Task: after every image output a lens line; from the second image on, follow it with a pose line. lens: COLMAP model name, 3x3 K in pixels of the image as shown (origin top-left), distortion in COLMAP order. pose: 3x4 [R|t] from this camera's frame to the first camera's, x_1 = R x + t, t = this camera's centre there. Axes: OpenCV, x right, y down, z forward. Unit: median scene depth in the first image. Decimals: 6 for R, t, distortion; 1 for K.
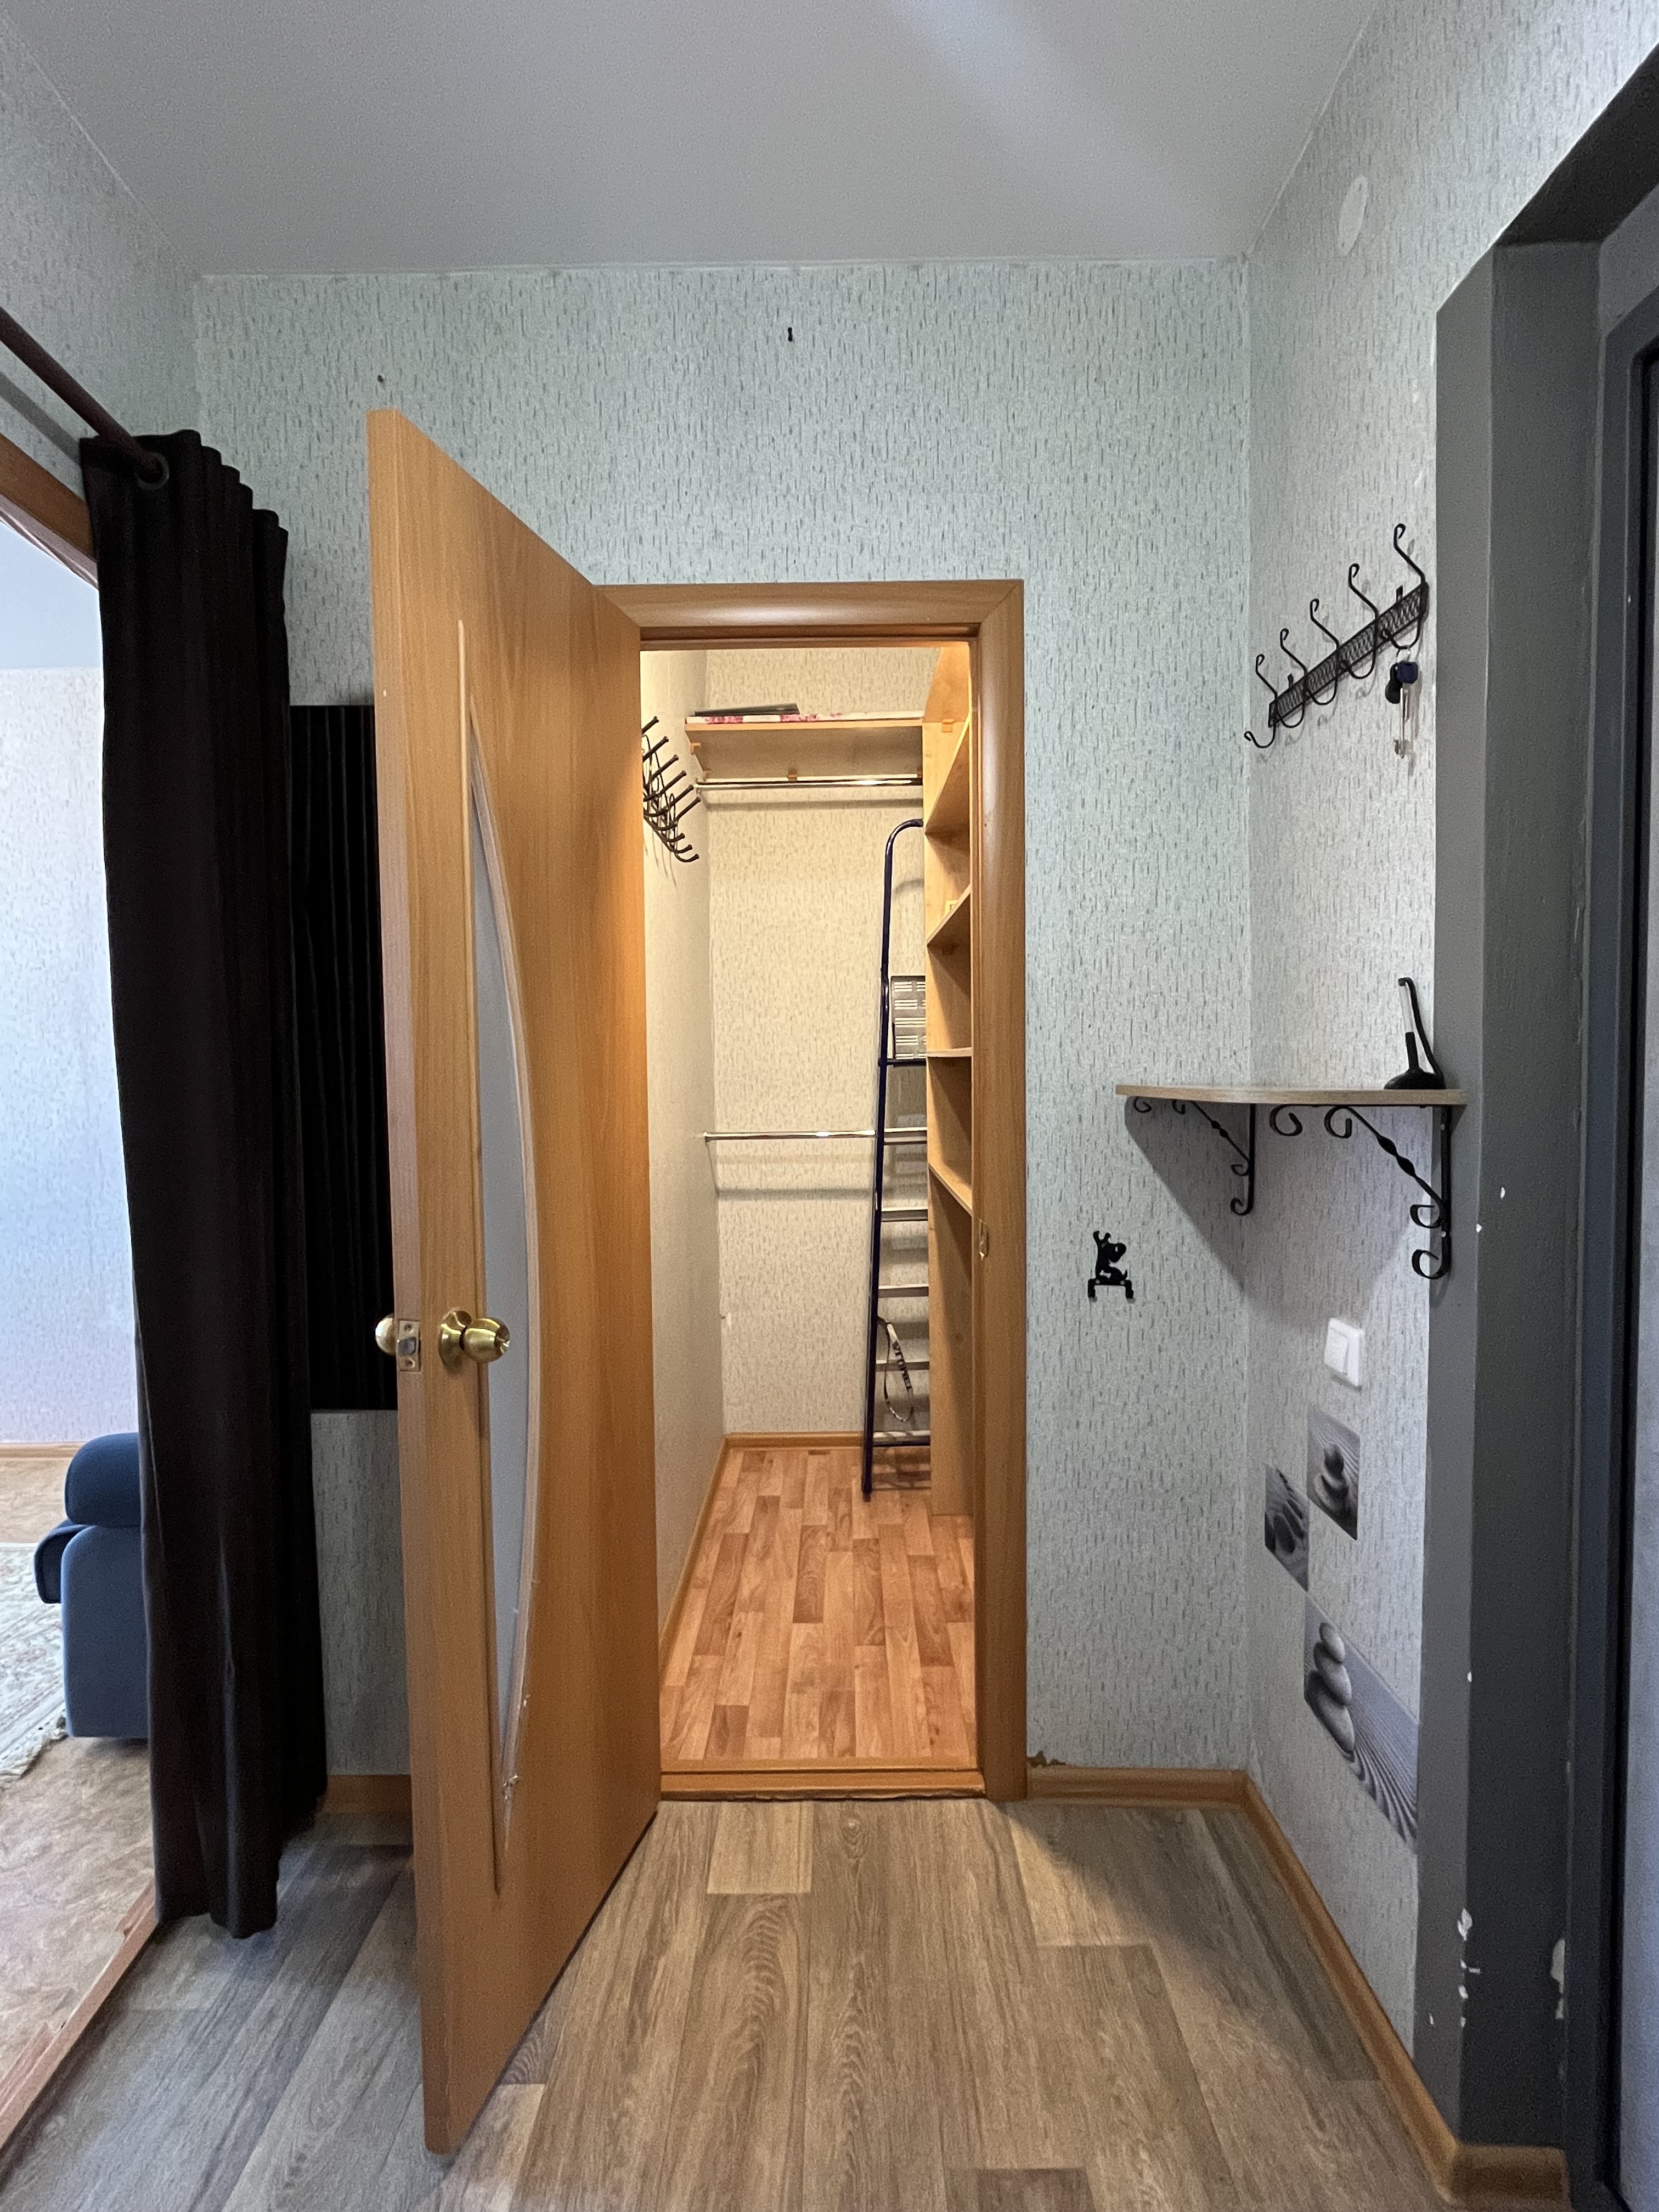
lens RADIAL K [[1023.4, 0, 825.8], [0, 1023.4, 1098.3], [0, 0, 1]] dist [-0.001141, -0.001192]
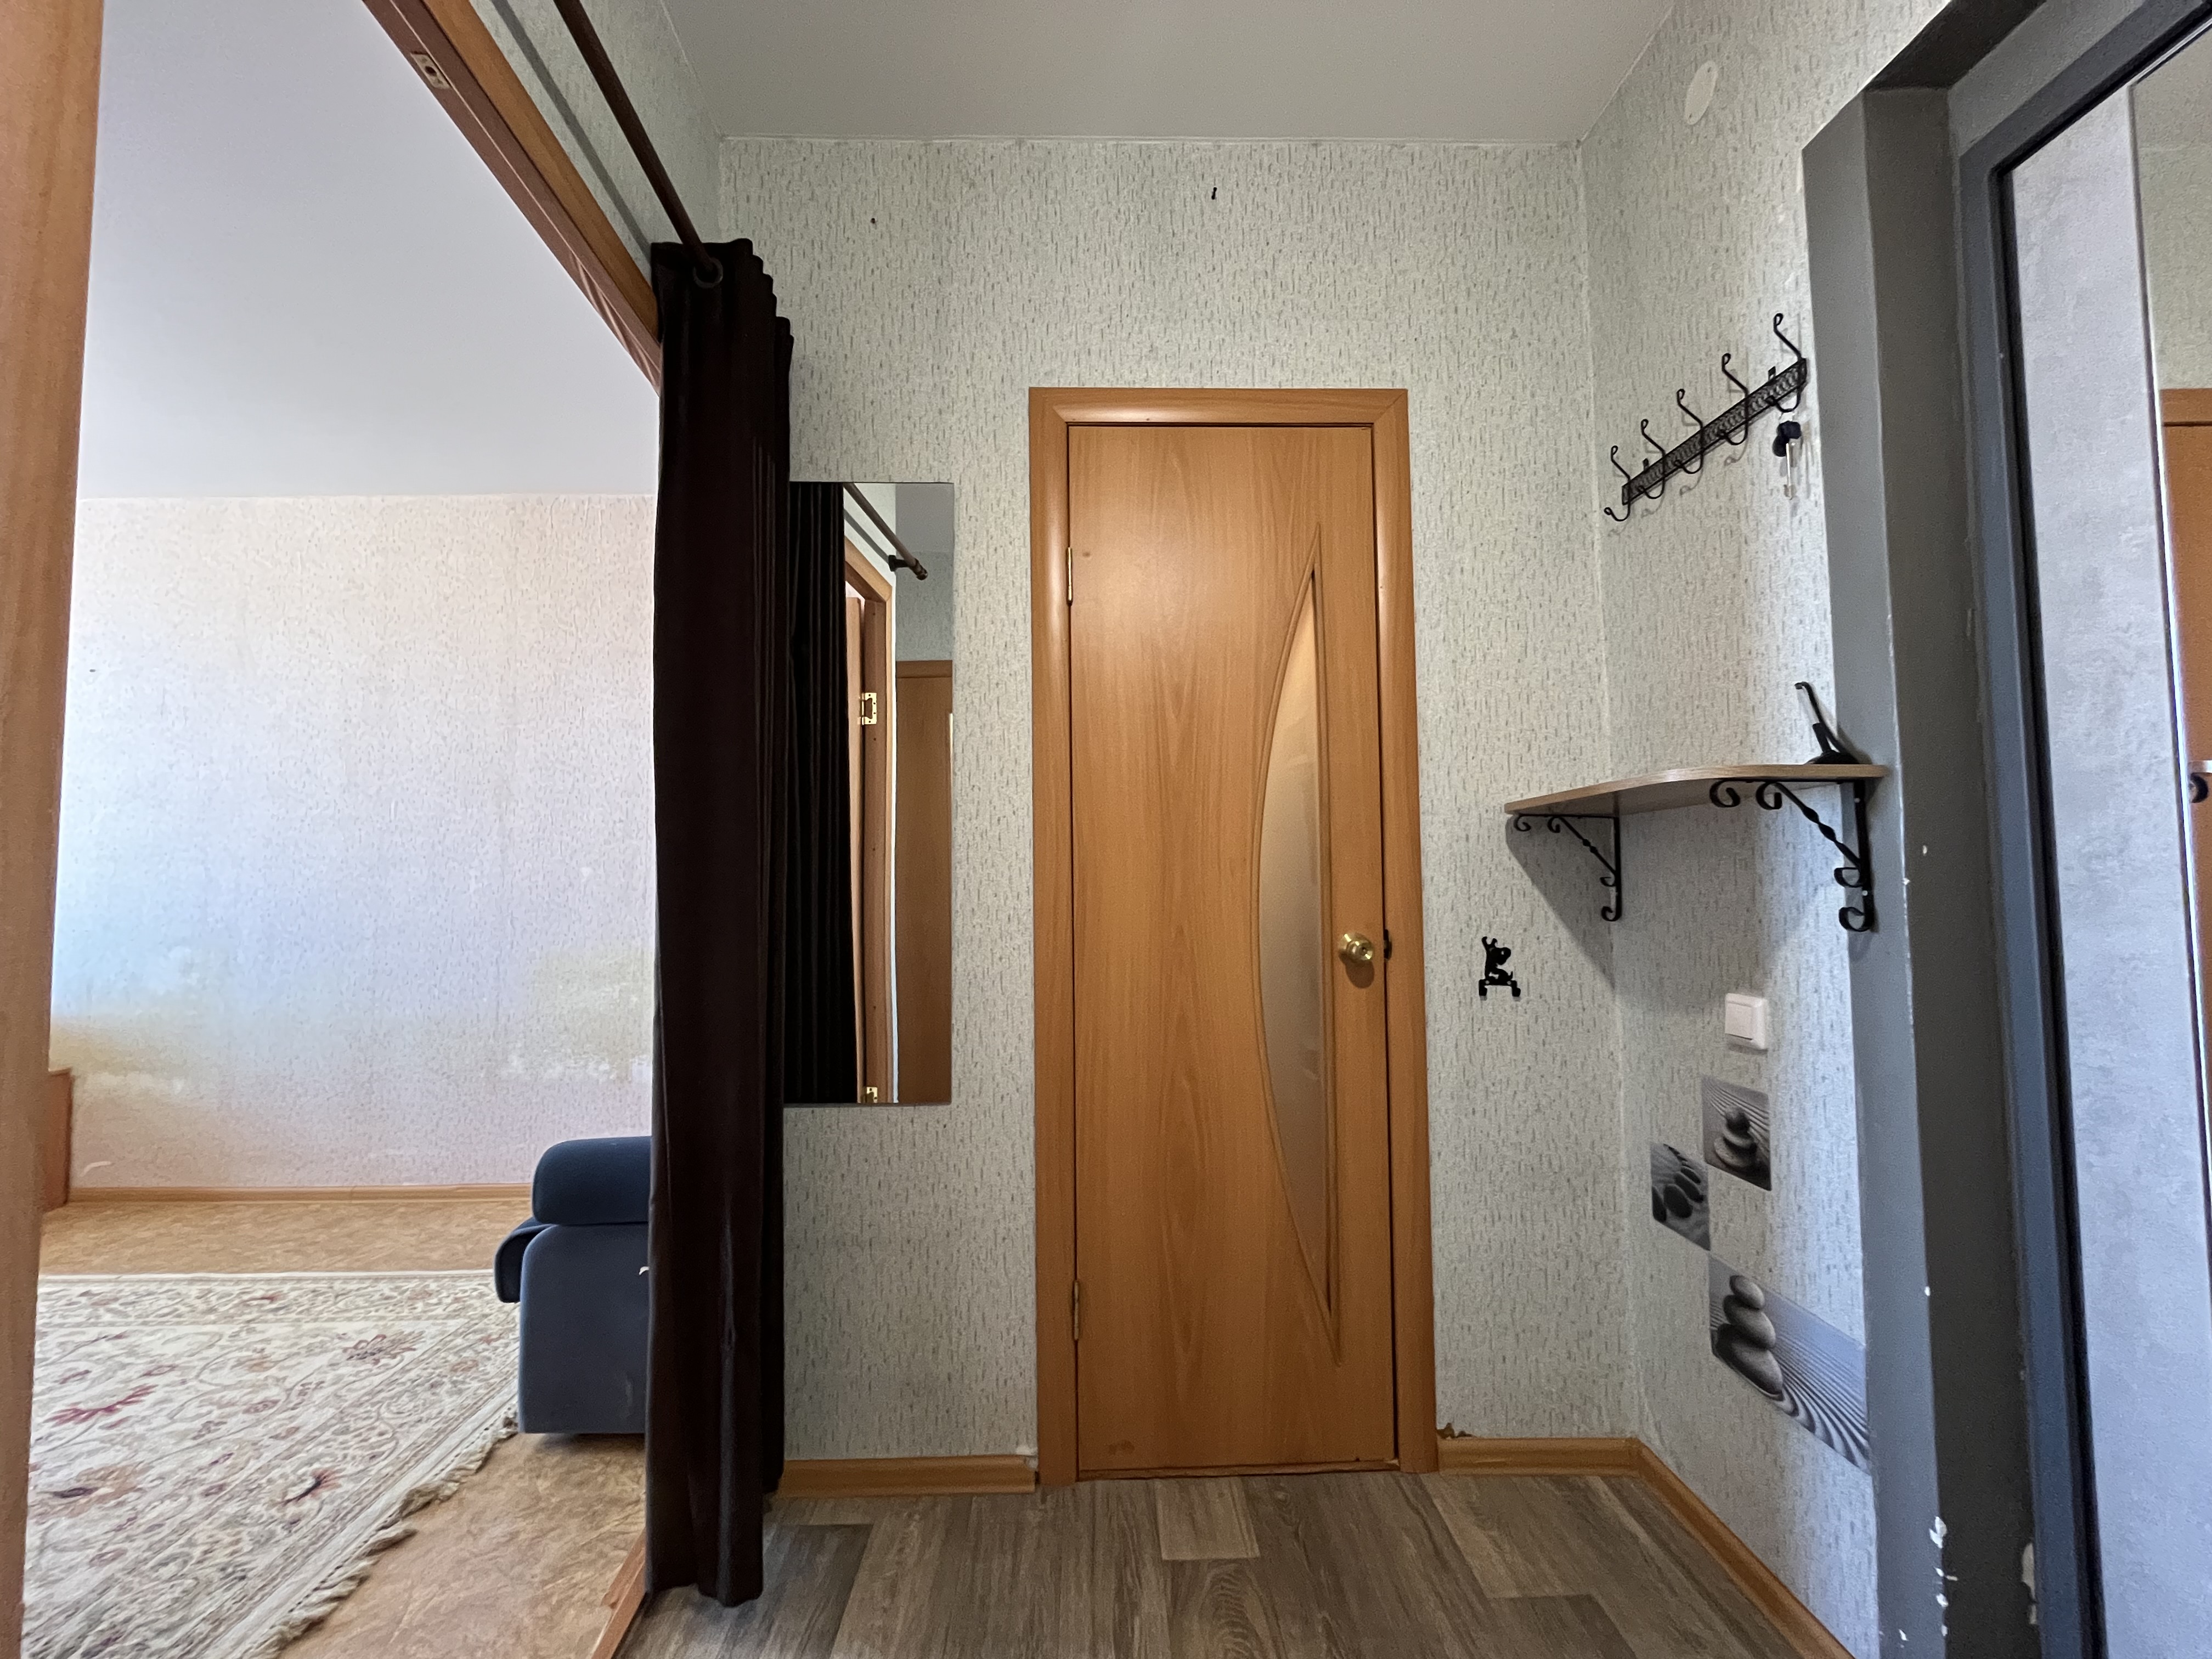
lens RADIAL K [[894.3, 0, 1095.8], [0, 894.3, 834.7], [0, 0, 1]] dist [-0.002720, -0.000067]
pose [[0.999603, 0.001851, 0.028099, -0.206511], [0.000761, 0.995698, -0.092660, 0.114580], [-0.028149, 0.092645, 0.995301, 0.014624]]
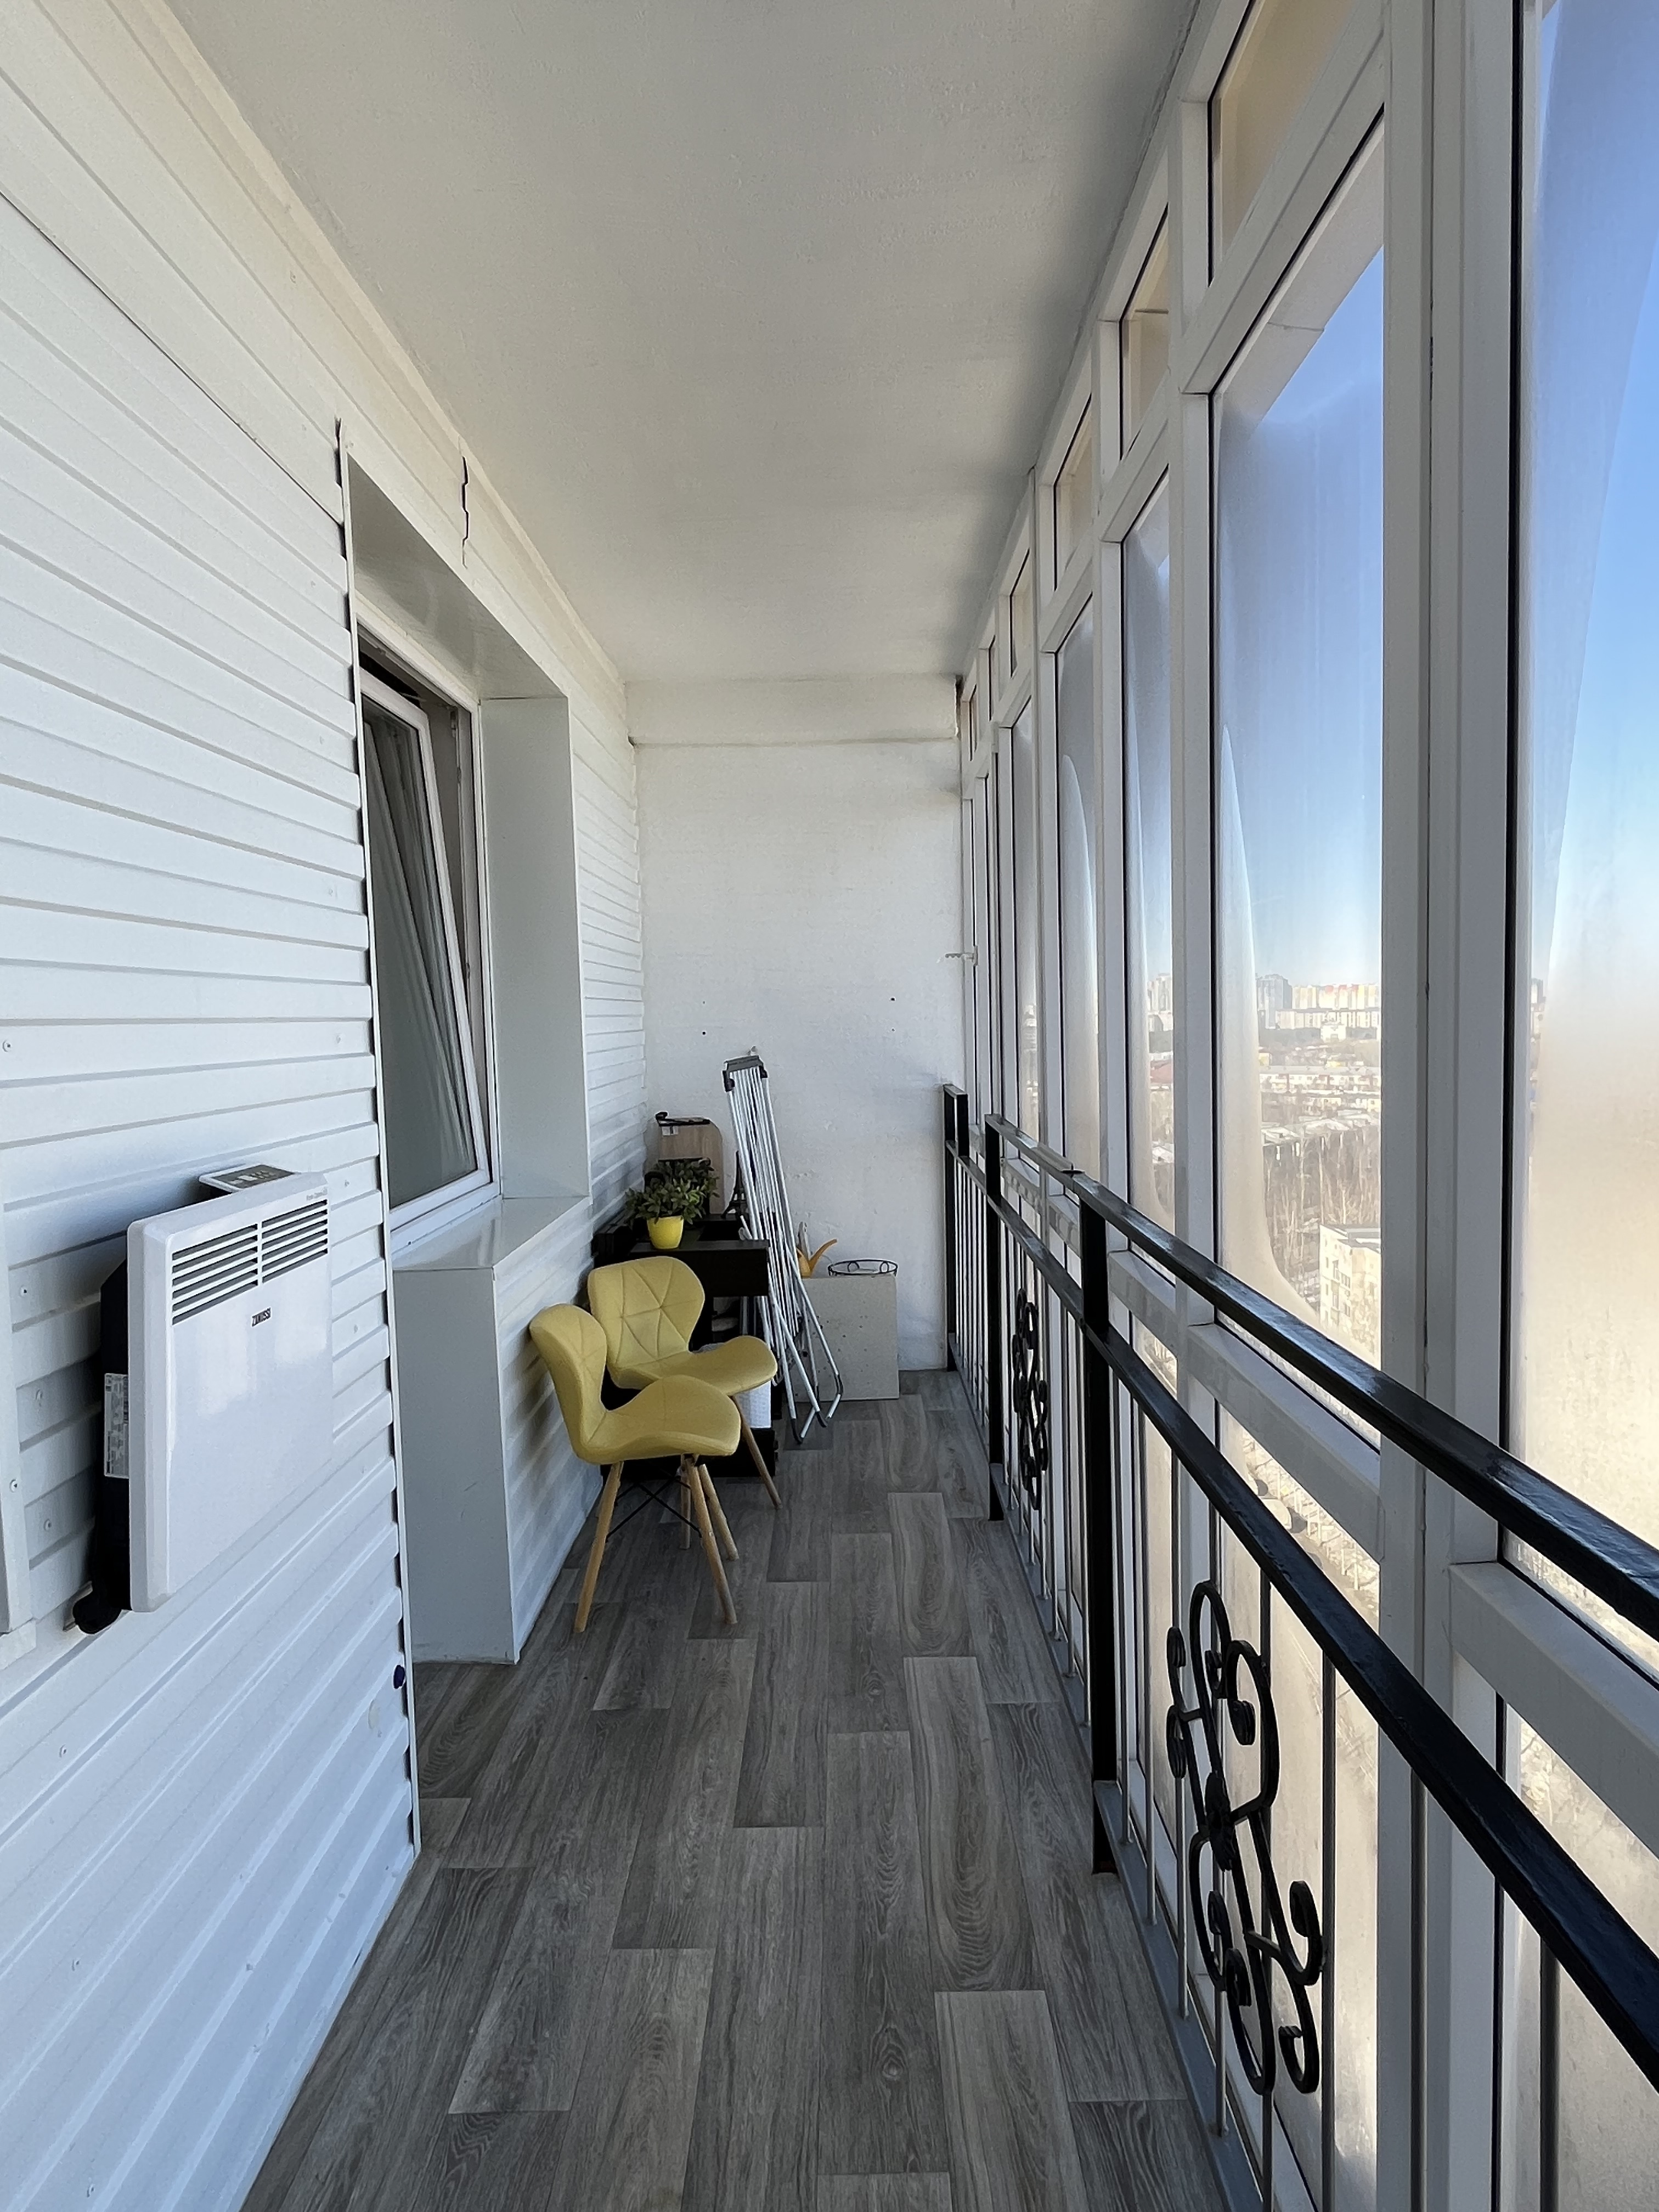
lens RADIAL K [[1295.0, 0, 822.5], [0, 1295.0, 1111.5], [0, 0, 1]] dist [-0.000339, 0.003479]
pose [[-0.998766, 0.049131, 0.007252, 0.038626], [0.049637, 0.992270, 0.113735, -0.169395], [-0.001608, 0.113955, -0.993485, 2.040857]]
